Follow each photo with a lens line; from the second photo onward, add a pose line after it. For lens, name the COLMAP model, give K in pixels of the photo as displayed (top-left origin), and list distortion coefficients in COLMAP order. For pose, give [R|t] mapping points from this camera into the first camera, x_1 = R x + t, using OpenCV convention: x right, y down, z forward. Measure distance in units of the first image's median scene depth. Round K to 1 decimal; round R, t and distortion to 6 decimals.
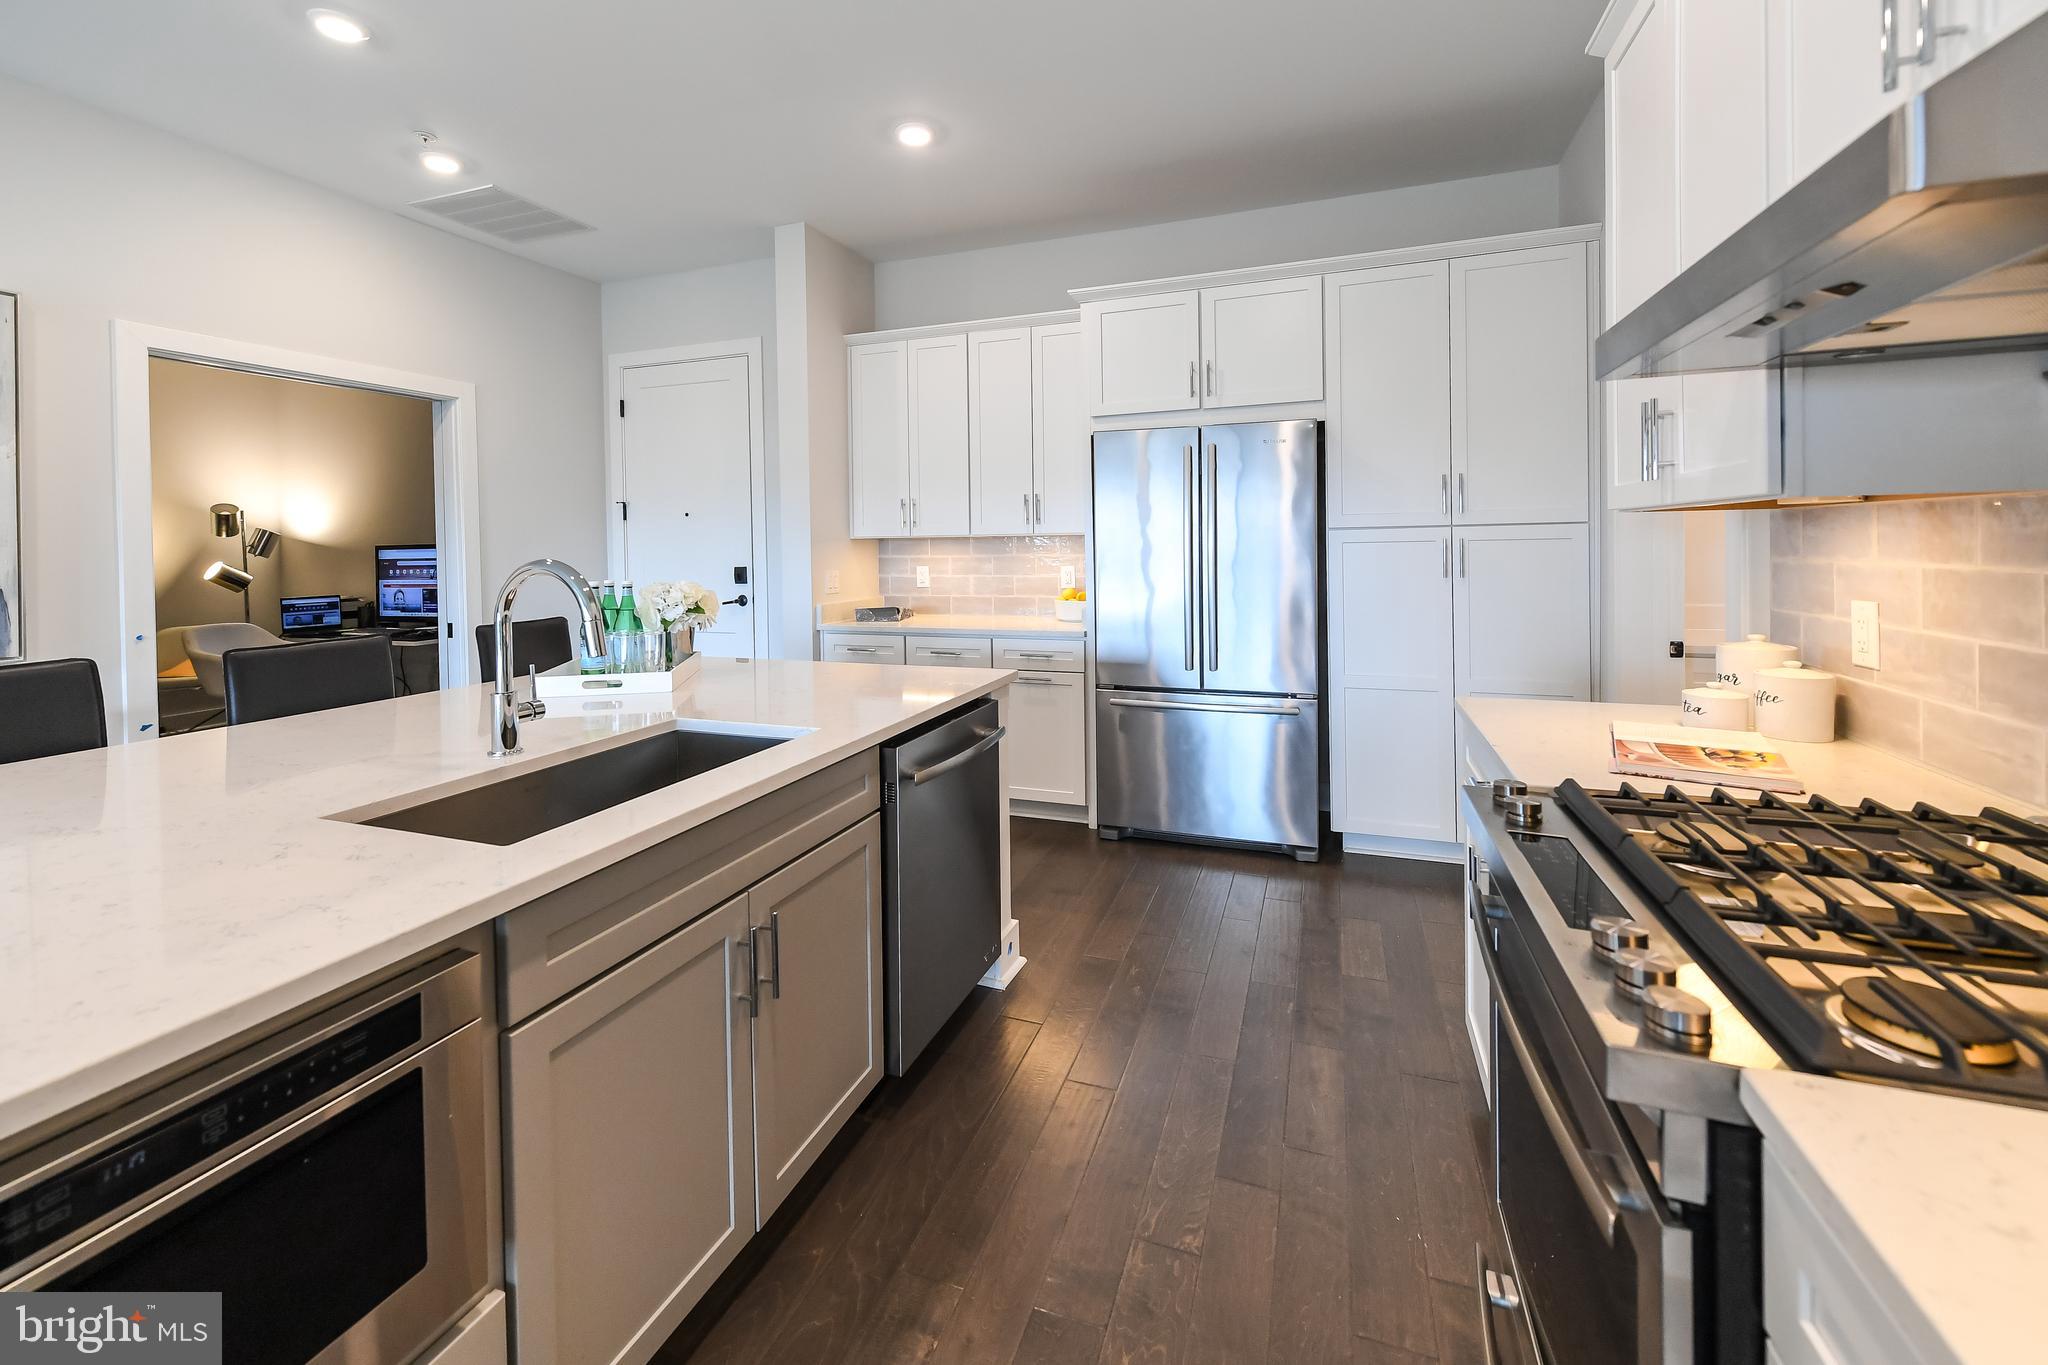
lens RADIAL K [[850.0, 0, 1019.4], [0, 850.0, 559.5], [0, 0, 1]] dist [-0.000213, -0.000016]
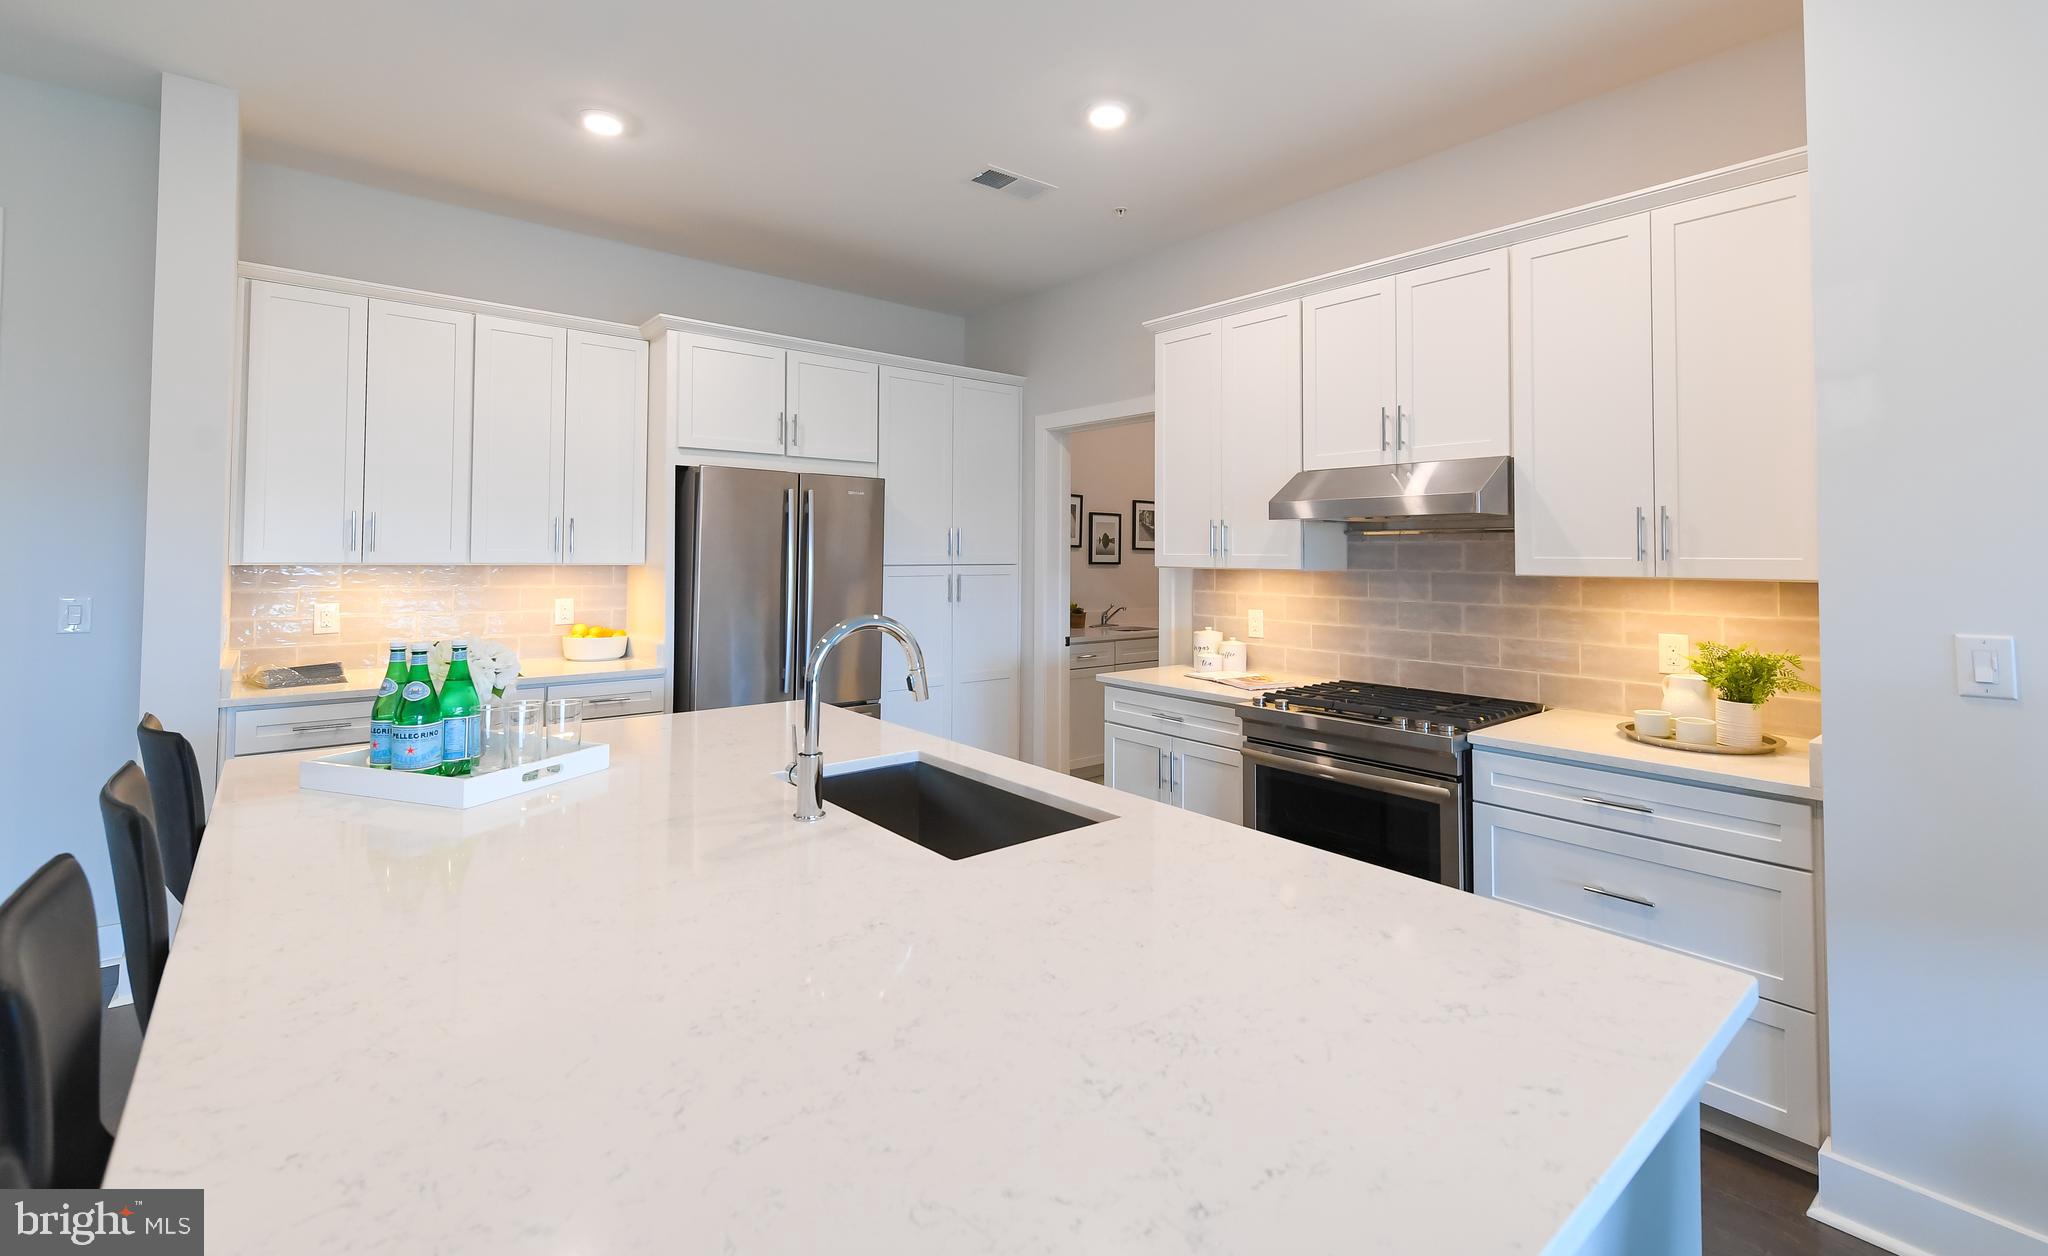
lens RADIAL K [[886.1, 0, 1069.3], [0, 886.1, 560.0], [0, 0, 1]] dist [0.000190, -0.000023]
pose [[0.479219, 0.014770, 0.877571, -0.681853], [0.000448, 0.999854, -0.017072, -0.022830], [-0.877695, 0.008575, 0.479143, 0.132374]]
